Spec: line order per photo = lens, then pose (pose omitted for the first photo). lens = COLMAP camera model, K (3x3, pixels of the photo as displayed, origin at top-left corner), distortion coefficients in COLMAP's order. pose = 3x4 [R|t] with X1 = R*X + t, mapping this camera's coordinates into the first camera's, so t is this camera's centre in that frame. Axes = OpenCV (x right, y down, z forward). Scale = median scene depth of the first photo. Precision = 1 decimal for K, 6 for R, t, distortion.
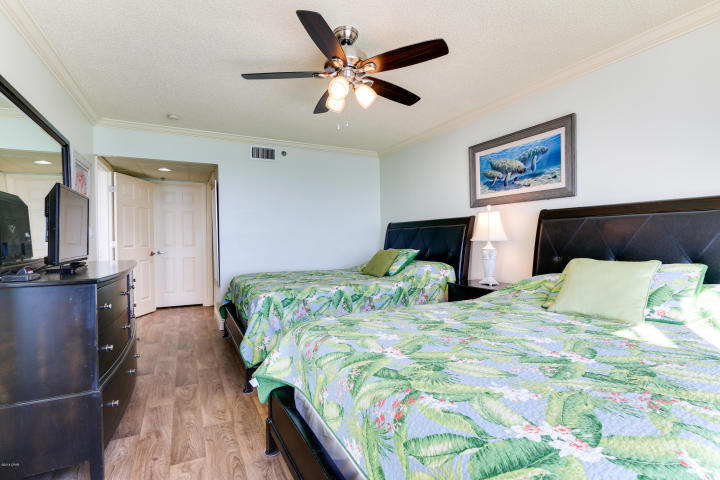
lens RADIAL K [[339.8, 0, 359.2], [0, 339.8, 243.0], [0, 0, 1]] dist [-0.016601, 0.000010]
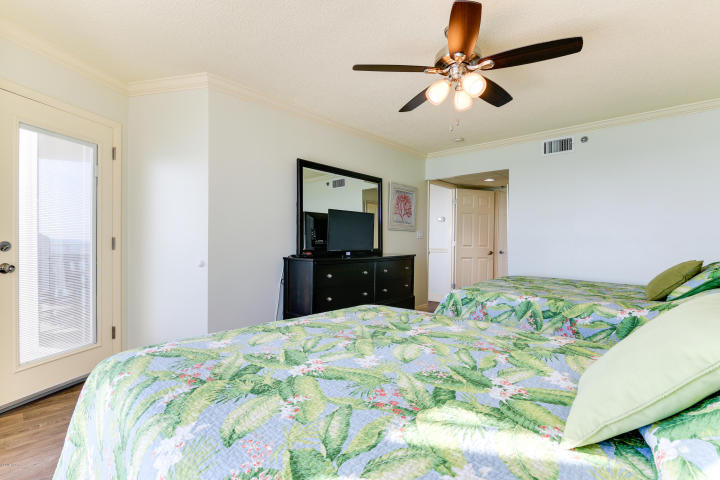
lens RADIAL K [[339.8, 0, 359.2], [0, 339.8, 243.0], [0, 0, 1]] dist [-0.016601, 0.000010]
pose [[0.342976, 0.016313, -0.939203, 0.576311], [-0.024662, 0.999661, 0.008358, -0.002278], [0.939020, 0.020296, 0.343262, 0.306212]]
